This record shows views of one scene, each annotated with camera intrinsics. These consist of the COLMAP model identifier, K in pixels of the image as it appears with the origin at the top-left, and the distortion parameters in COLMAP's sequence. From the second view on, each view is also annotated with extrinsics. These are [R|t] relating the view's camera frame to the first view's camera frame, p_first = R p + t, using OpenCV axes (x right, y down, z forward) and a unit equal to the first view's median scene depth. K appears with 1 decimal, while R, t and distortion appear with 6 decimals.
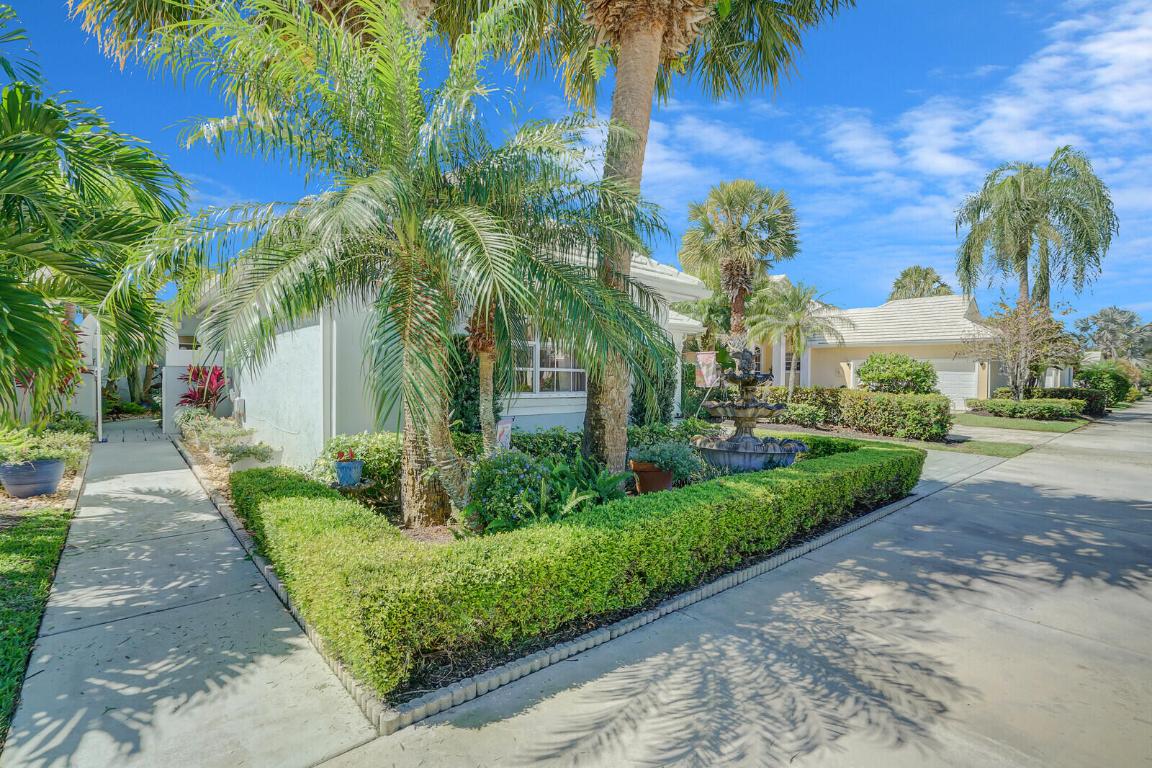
lens RADIAL K [[544.6, 0, 571.7], [0, 544.6, 382.9], [0, 0, 1]] dist [-0.054419, 0.020544]
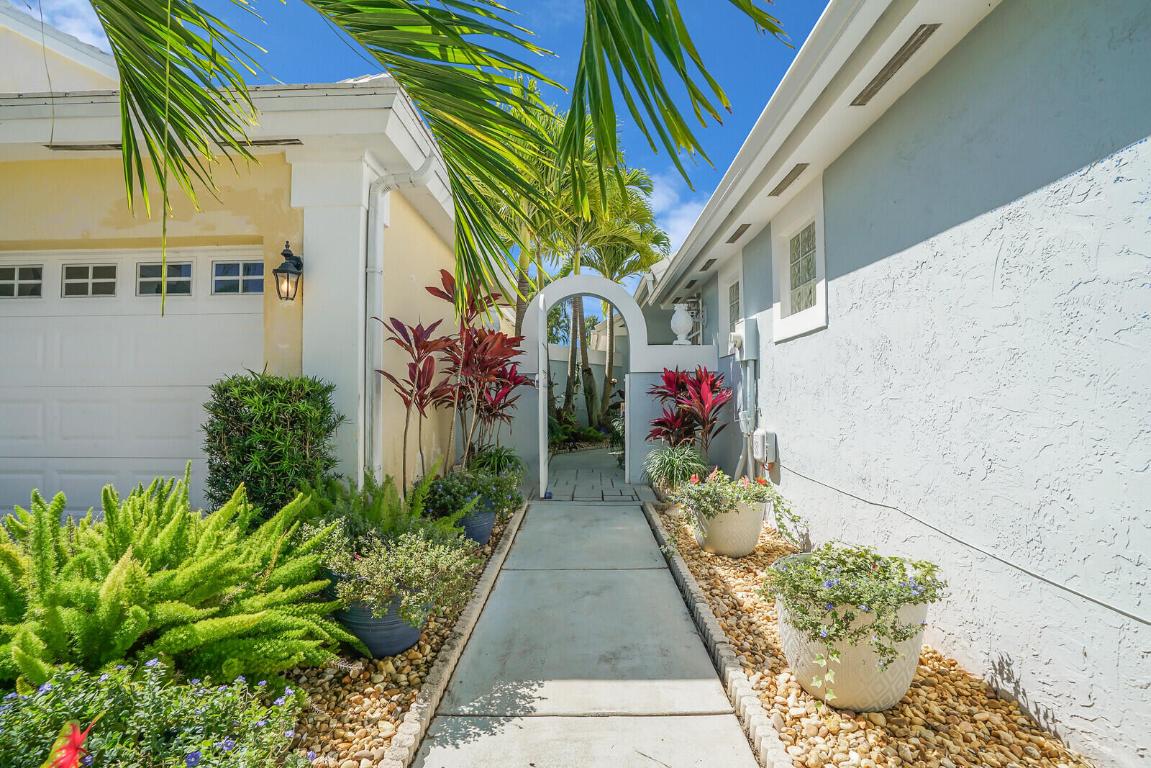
lens RADIAL K [[544.1, 0, 571.2], [0, 544.1, 382.9], [0, 0, 1]] dist [-0.054419, 0.020544]
pose [[0.739209, -0.025843, -0.672980, -0.364654], [0.000491, 0.999284, -0.037835, 0.003466], [0.673476, 0.027637, 0.738692, 0.456041]]
